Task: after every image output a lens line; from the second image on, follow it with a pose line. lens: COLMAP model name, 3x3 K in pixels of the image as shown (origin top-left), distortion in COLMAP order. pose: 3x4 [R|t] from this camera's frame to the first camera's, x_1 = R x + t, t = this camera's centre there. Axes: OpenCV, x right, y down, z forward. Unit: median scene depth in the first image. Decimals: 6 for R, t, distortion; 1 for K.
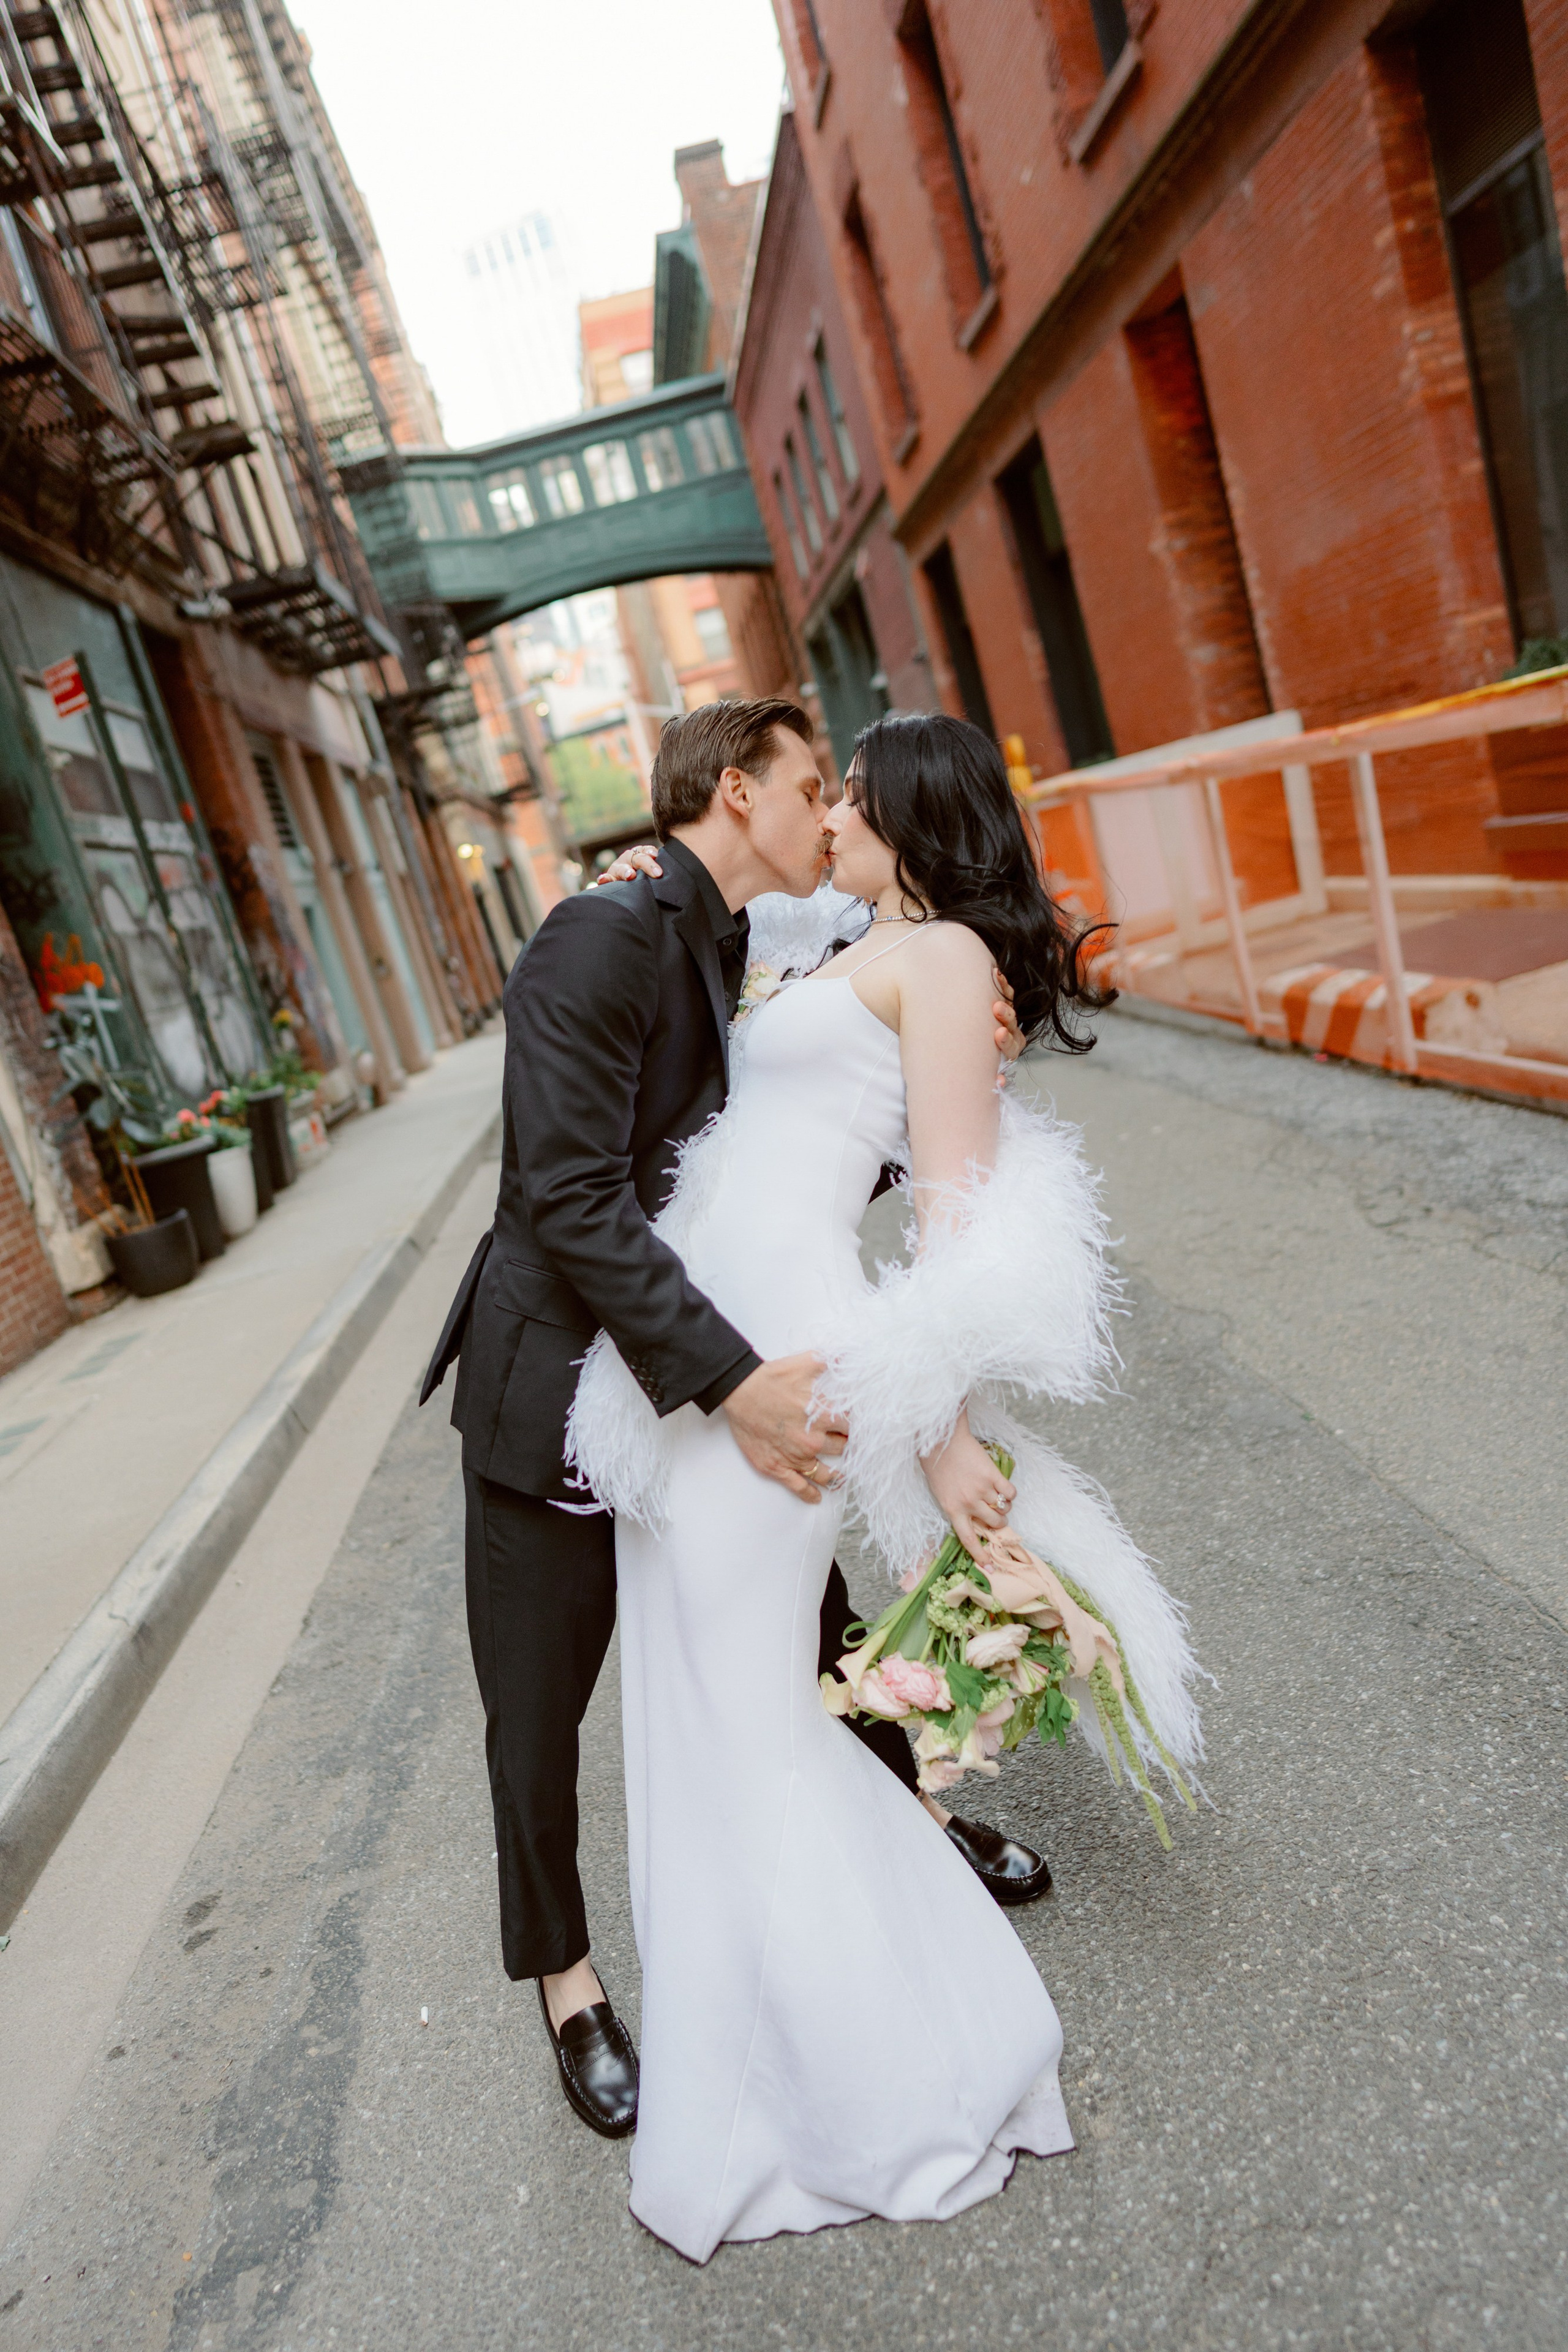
lens RADIAL K [[1555.6, 0, 773.3], [0, 1555.6, 1197.1], [0, 0, 1]] dist [-0.002196, 0.002221]
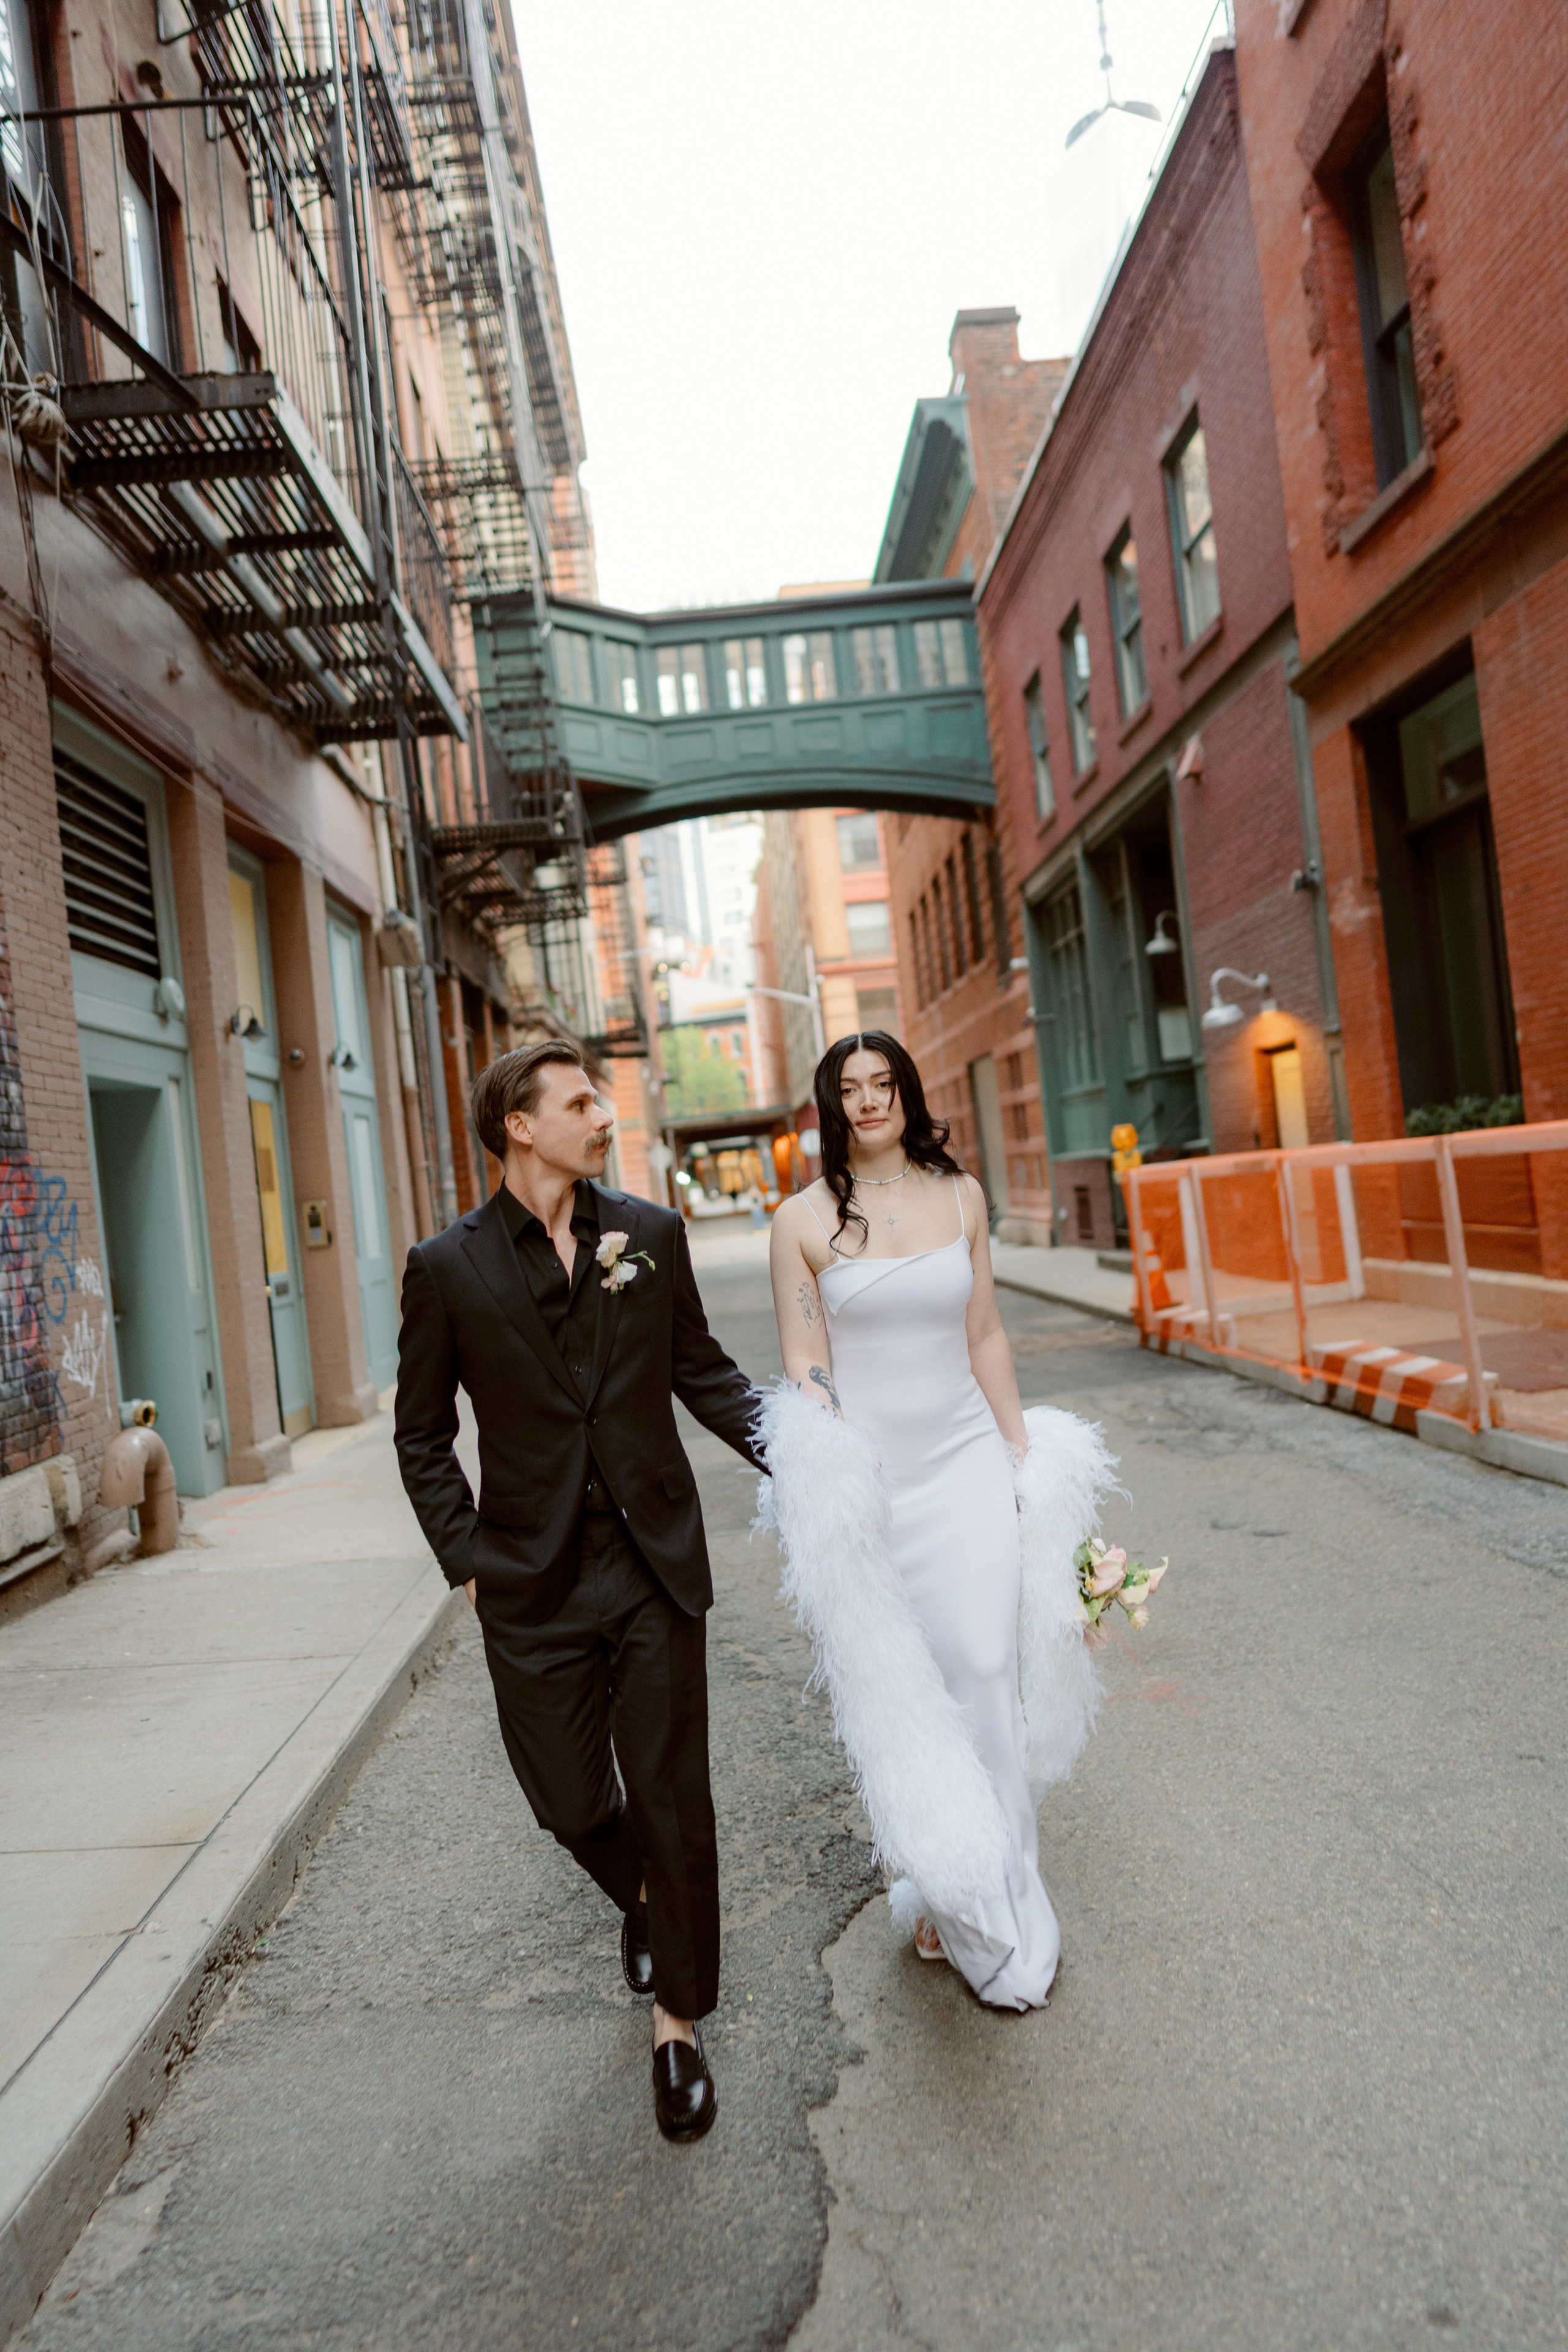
lens RADIAL K [[1555.6, 0, 796.1], [0, 1555.6, 1177.5], [0, 0, 1]] dist [-0.002196, 0.002221]
pose [[0.985658, 0.164353, -0.038297, -0.105297], [-0.168734, 0.963490, -0.207884, -0.133568], [0.002733, 0.211364, 0.977404, 0.761533]]
